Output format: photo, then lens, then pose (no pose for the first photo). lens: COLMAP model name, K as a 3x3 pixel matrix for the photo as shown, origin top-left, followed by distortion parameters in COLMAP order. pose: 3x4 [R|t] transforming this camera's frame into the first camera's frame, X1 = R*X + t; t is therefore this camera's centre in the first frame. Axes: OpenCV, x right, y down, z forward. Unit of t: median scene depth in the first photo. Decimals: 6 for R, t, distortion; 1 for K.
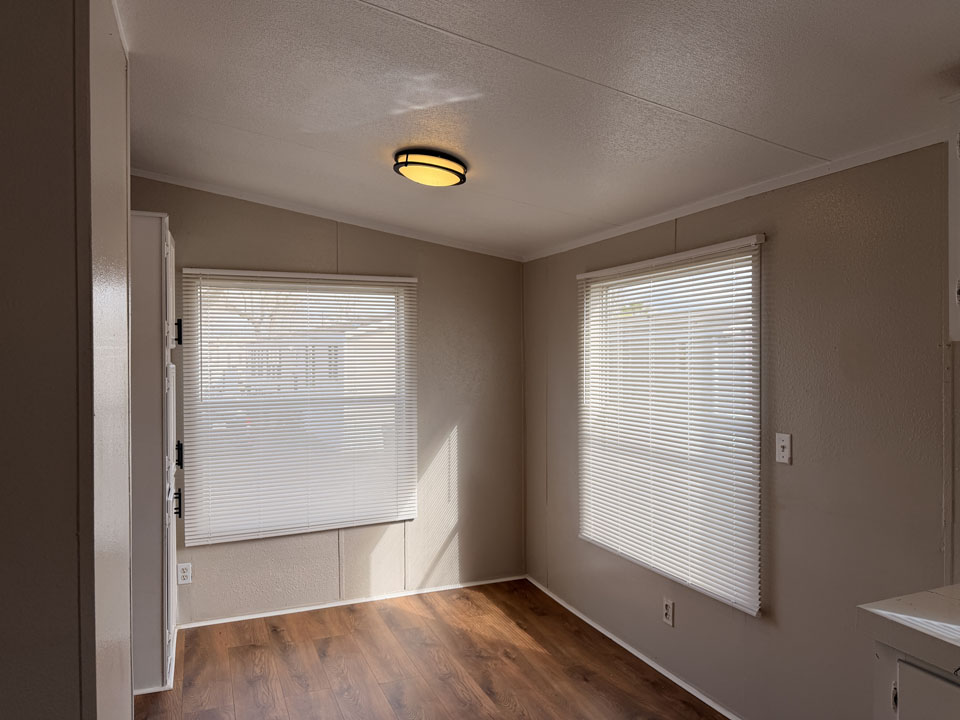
lens RADIAL K [[683.6, 0, 481.2], [0, 683.6, 358.9], [0, 0, 1]] dist [0.026892, -0.009211]
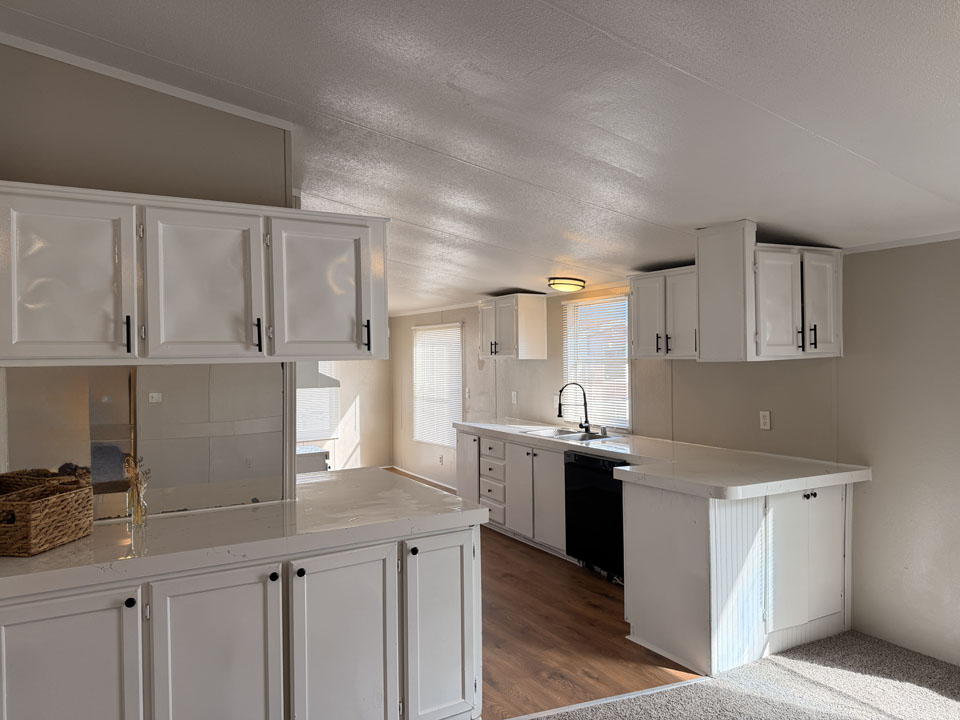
lens RADIAL K [[683.6, 0, 479.5], [0, 683.6, 359.1], [0, 0, 1]] dist [0.026892, -0.009211]
pose [[0.990688, -0.004791, 0.136068, 0.052543], [0.004912, 0.999988, -0.000556, -0.011232], [-0.136063, 0.001219, 0.990699, -1.344379]]
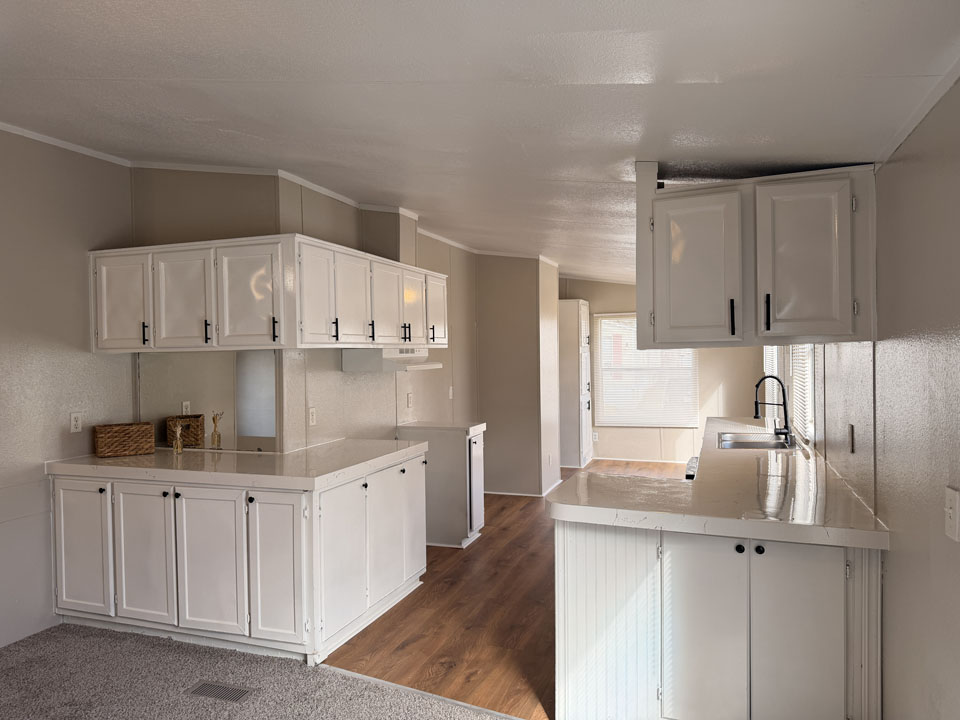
lens RADIAL K [[683.6, 0, 475.7], [0, 683.6, 360.4], [0, 0, 1]] dist [0.026892, -0.009211]
pose [[0.739403, 0.006581, -0.673231, 0.903424], [0.007137, 0.999819, 0.017611, -0.010066], [0.673226, -0.017827, 0.739222, -1.099454]]
